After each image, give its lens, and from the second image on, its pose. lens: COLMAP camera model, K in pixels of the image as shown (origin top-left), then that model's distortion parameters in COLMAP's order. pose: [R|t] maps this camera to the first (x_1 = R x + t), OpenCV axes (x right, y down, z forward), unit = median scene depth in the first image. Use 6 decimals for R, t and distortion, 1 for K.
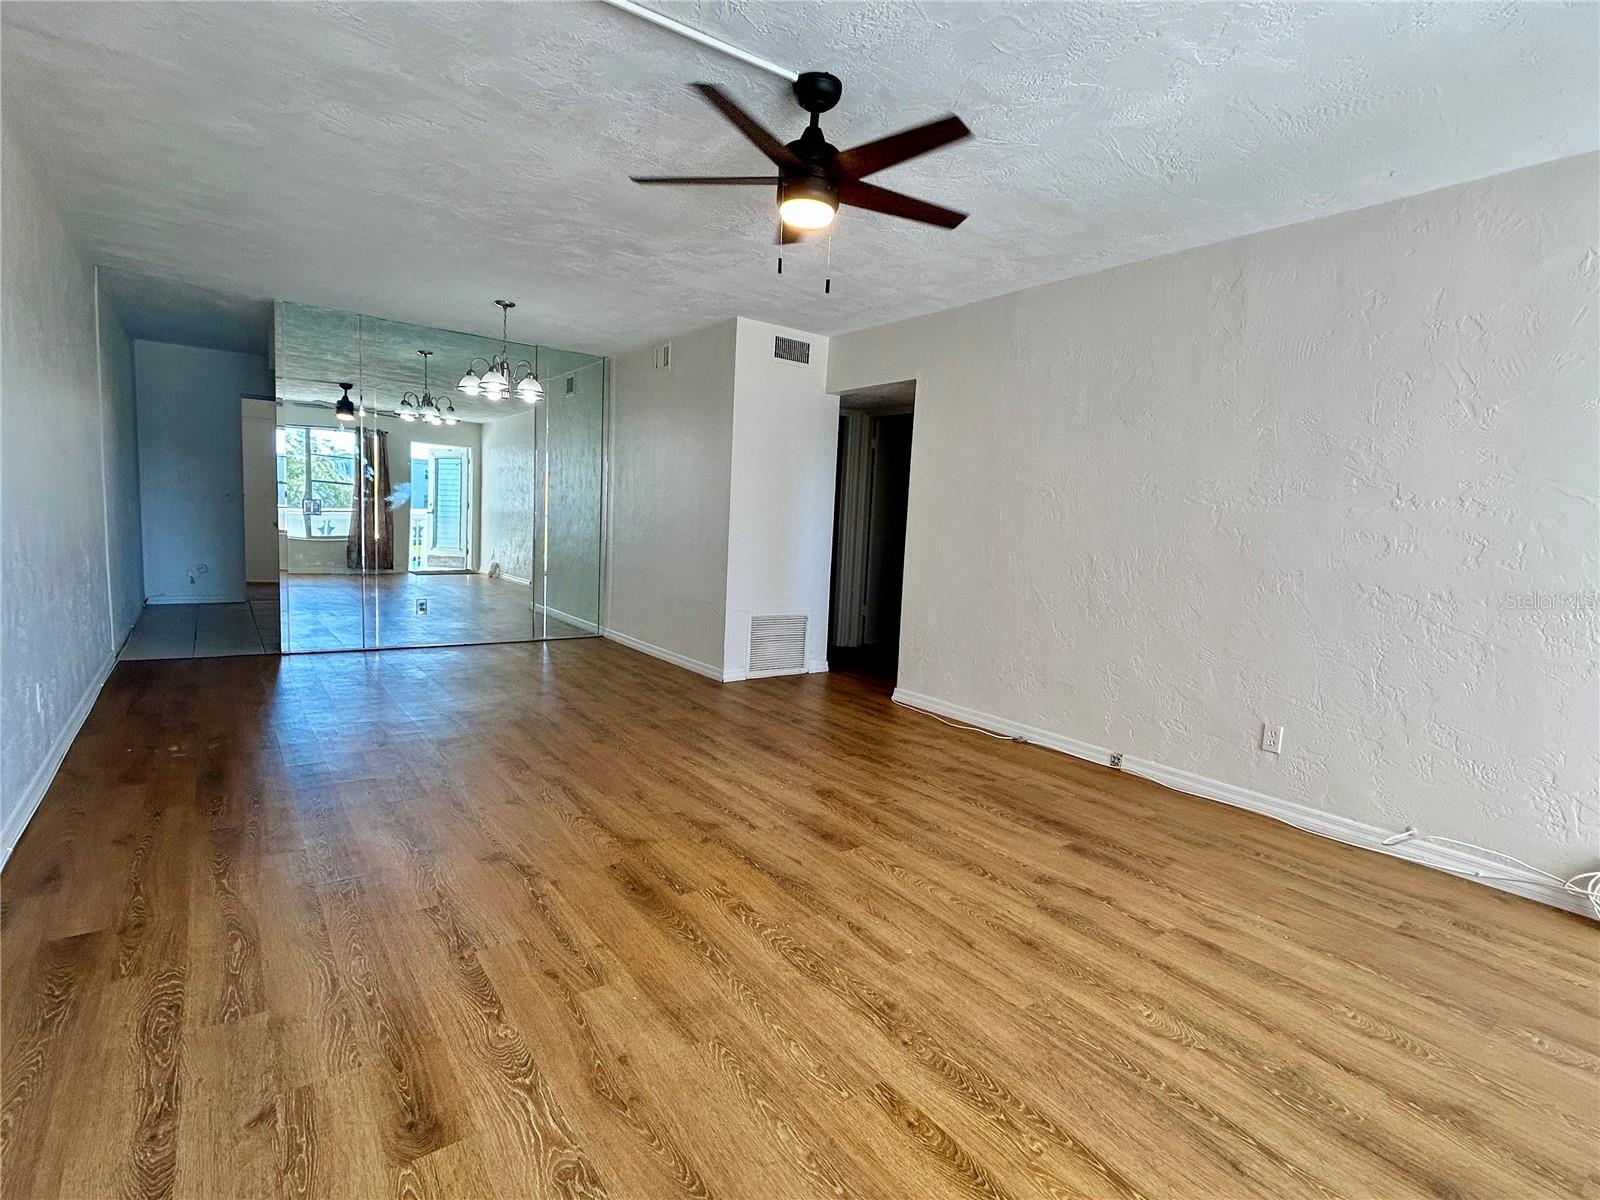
lens RADIAL K [[753.9, 0, 838.6], [0, 753.9, 595.6], [0, 0, 1]] dist [0.000571, 0.001283]
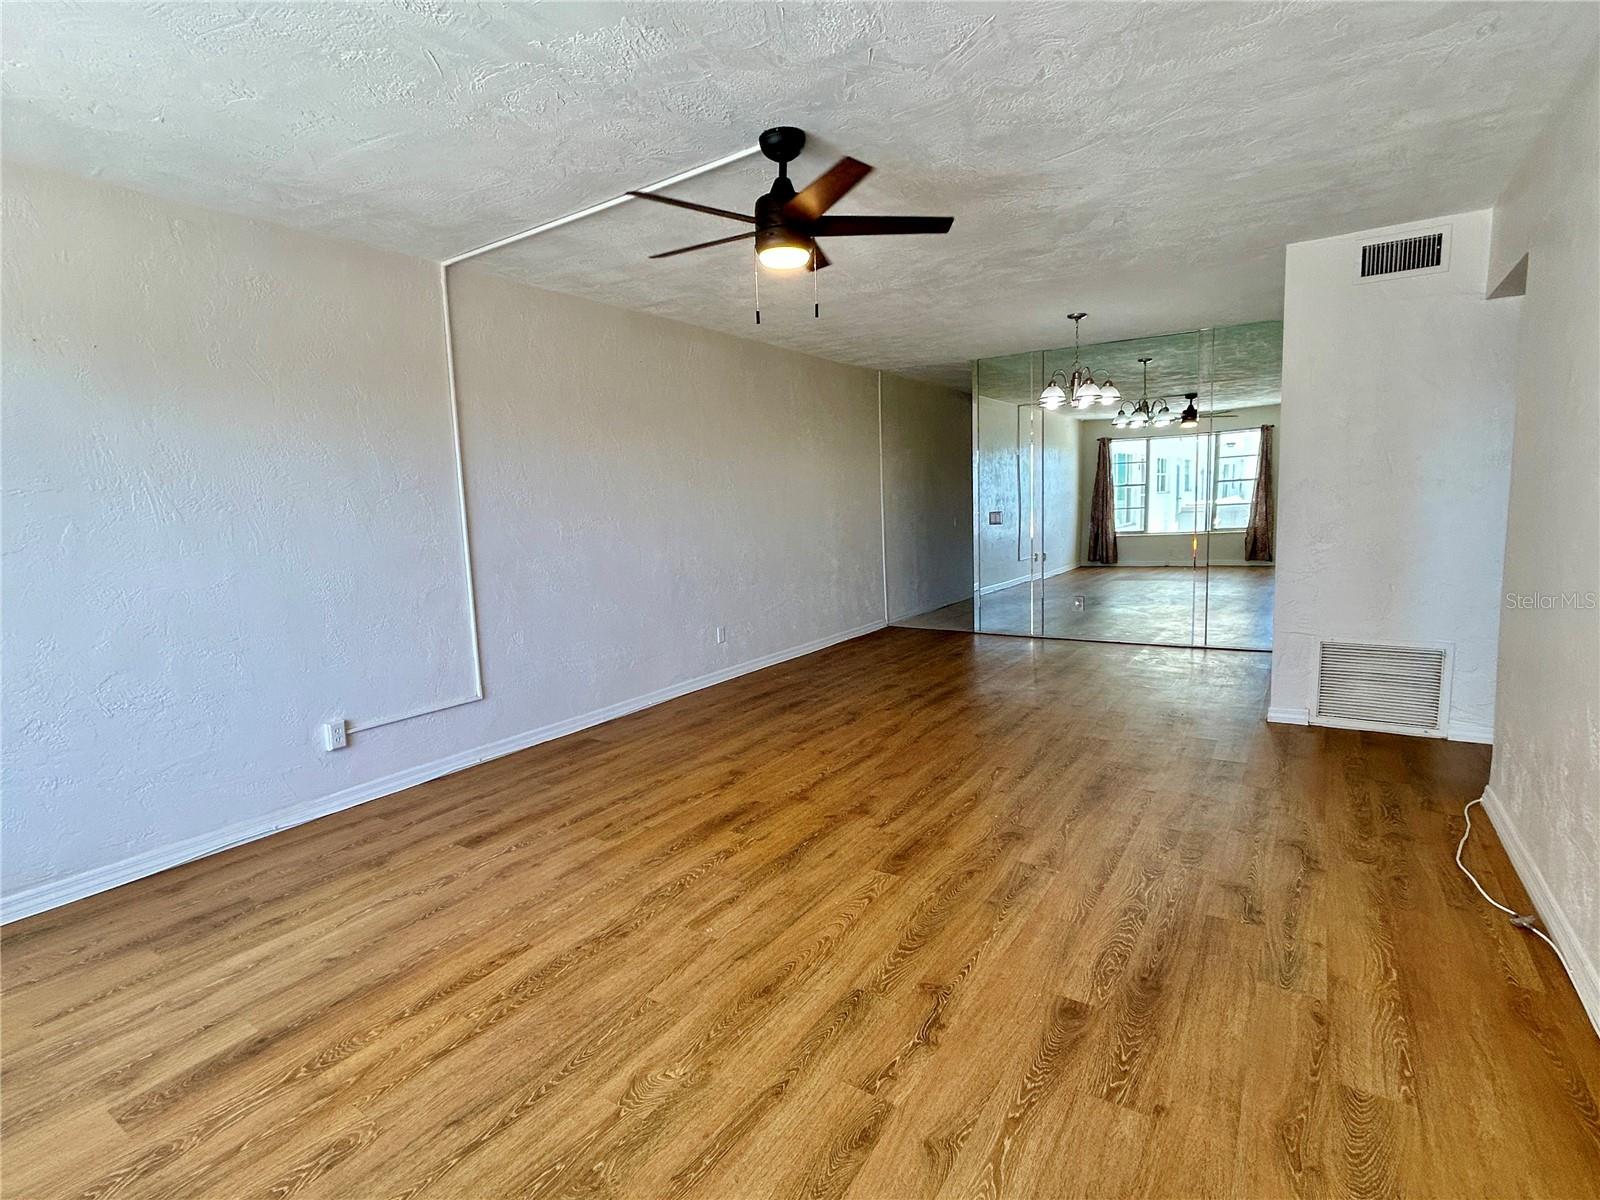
lens RADIAL K [[779.4, 0, 795.7], [0, 779.4, 603.6], [0, 0, 1]] dist [-0.002933, 0.000608]
pose [[0.342544, 0.060072, -0.937579, 0.861960], [-0.044904, 0.997860, 0.047528, -0.047384], [0.938428, 0.025821, 0.344508, 0.522906]]
